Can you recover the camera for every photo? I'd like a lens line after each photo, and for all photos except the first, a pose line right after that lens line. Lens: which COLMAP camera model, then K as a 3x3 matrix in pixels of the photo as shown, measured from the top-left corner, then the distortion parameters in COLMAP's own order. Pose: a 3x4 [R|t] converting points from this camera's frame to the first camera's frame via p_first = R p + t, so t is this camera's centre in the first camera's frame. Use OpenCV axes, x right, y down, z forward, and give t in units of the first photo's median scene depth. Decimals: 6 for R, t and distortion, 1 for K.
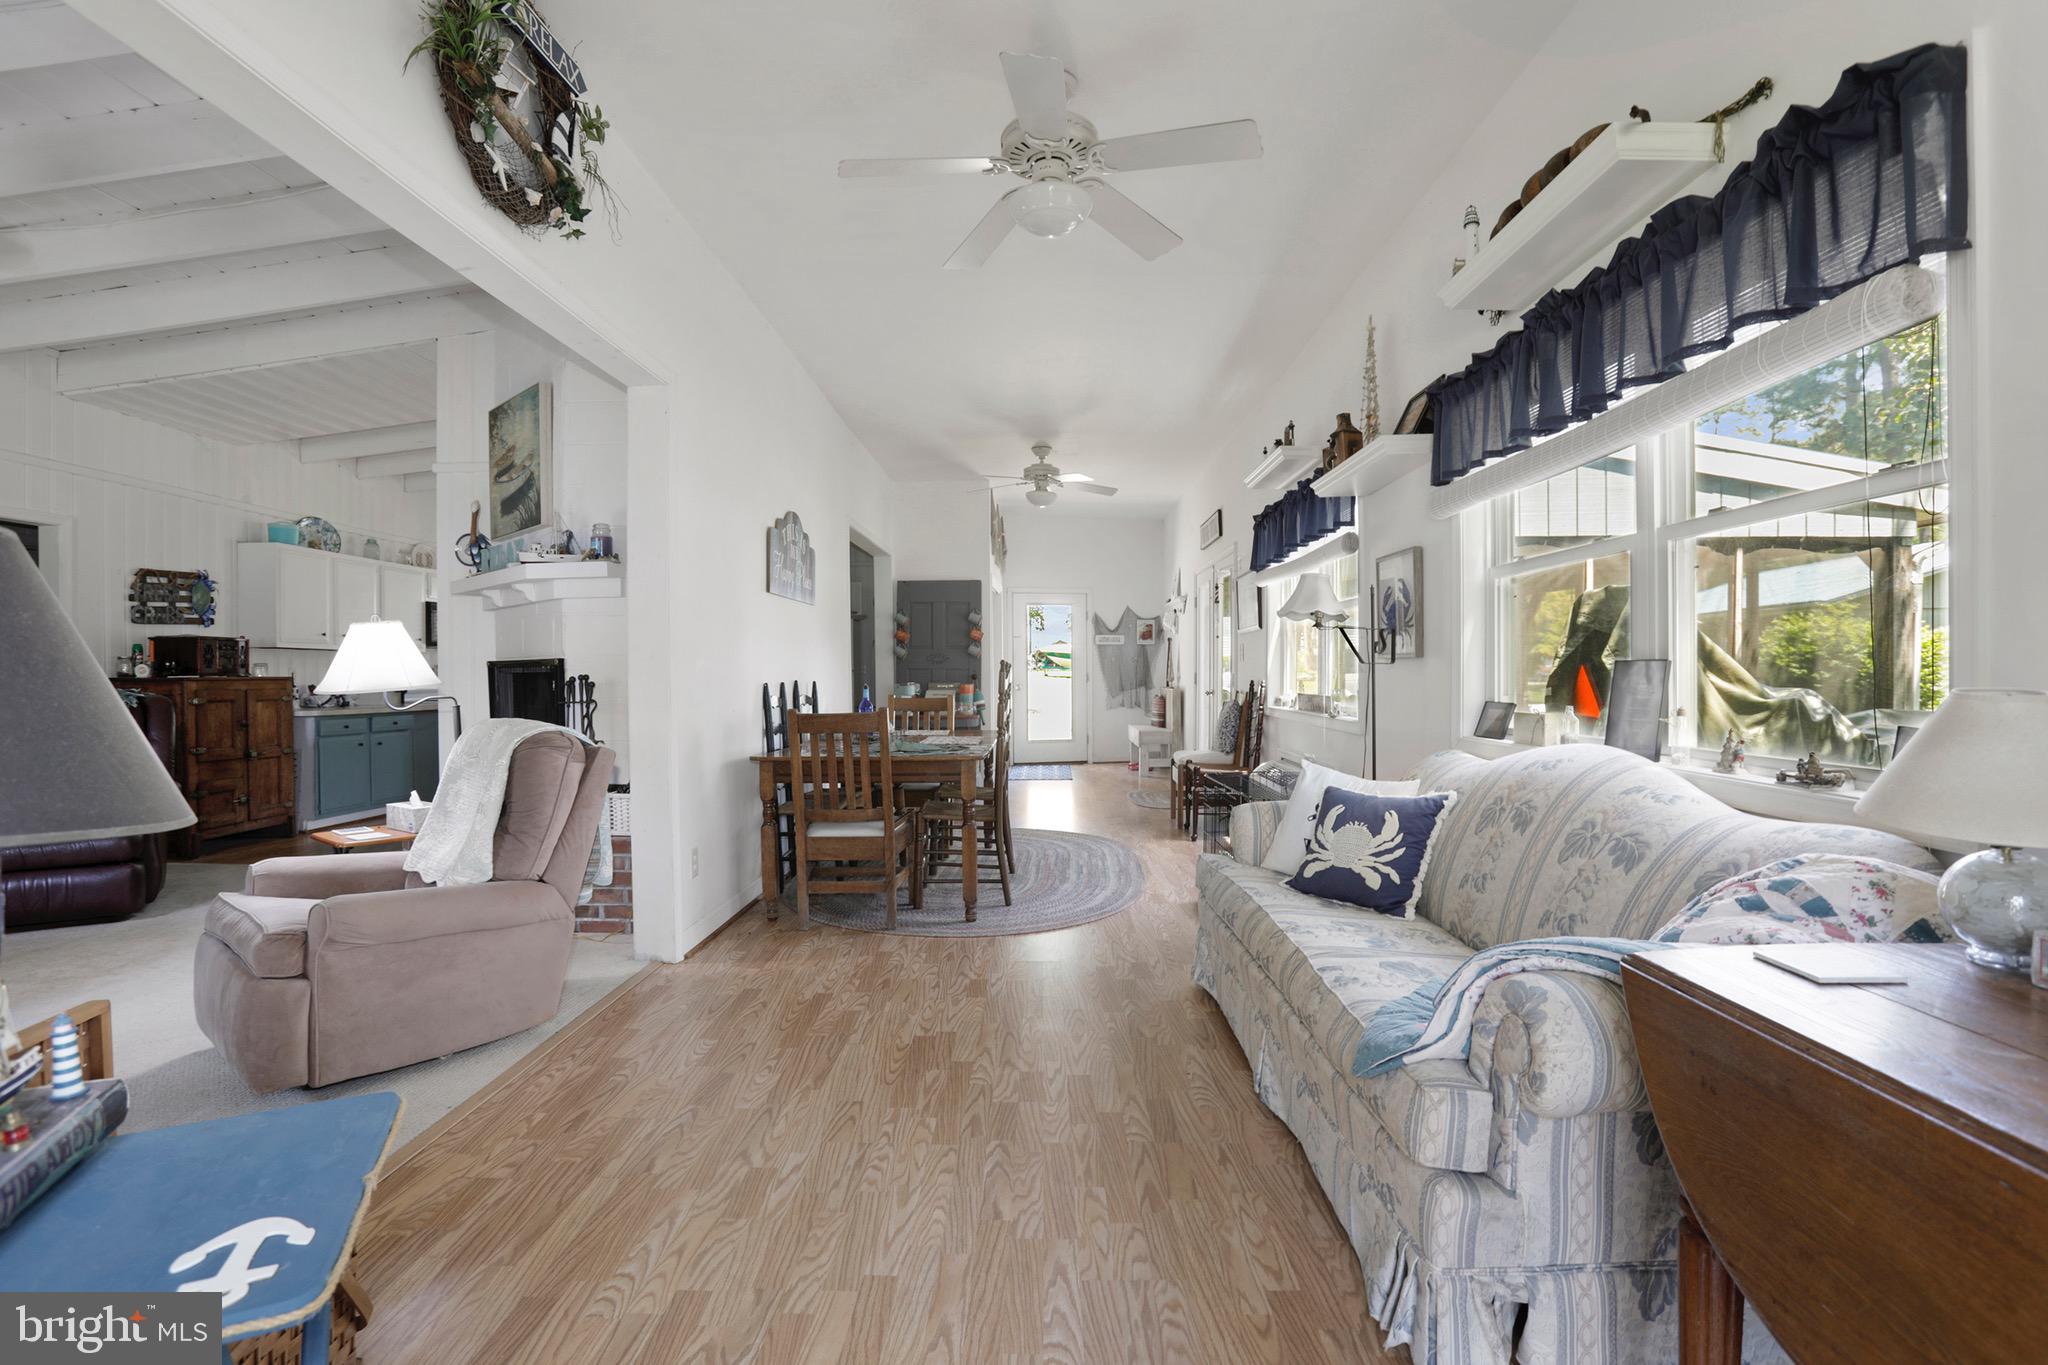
lens RADIAL K [[905.0, 0, 1018.9], [0, 905.0, 686.5], [0, 0, 1]] dist [-0.018411, 0.012005]
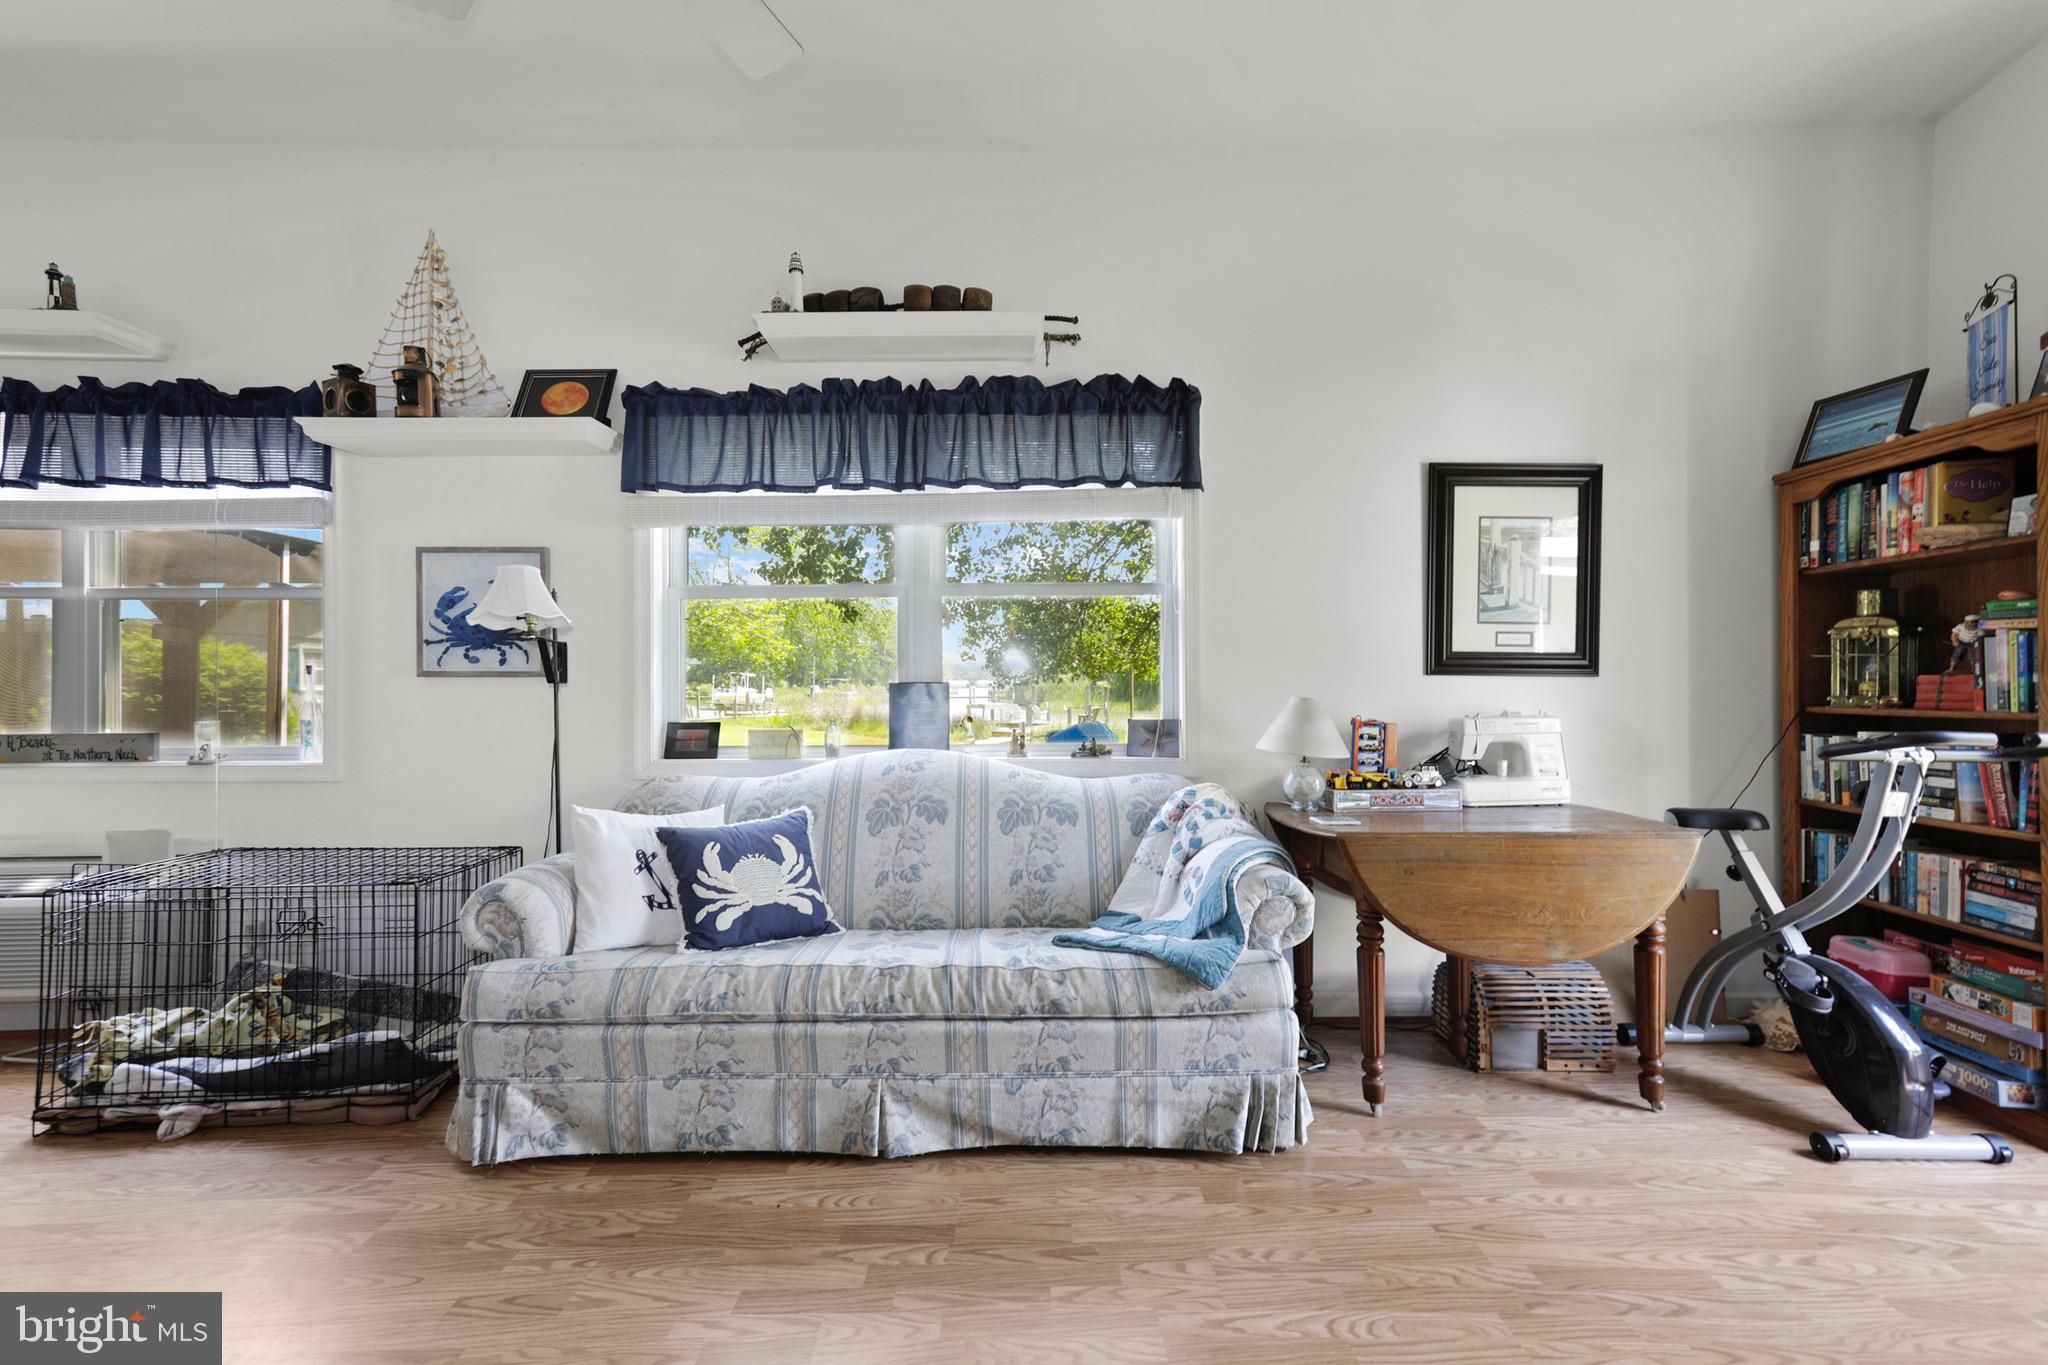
lens RADIAL K [[905.0, 0, 1018.9], [0, 905.0, 686.5], [0, 0, 1]] dist [-0.018411, 0.012005]
pose [[-0.009925, 0.008299, 0.999916, -0.574770], [0.021281, 0.999741, -0.008087, -0.007349], [-0.999724, 0.021199, -0.010099, 0.773715]]
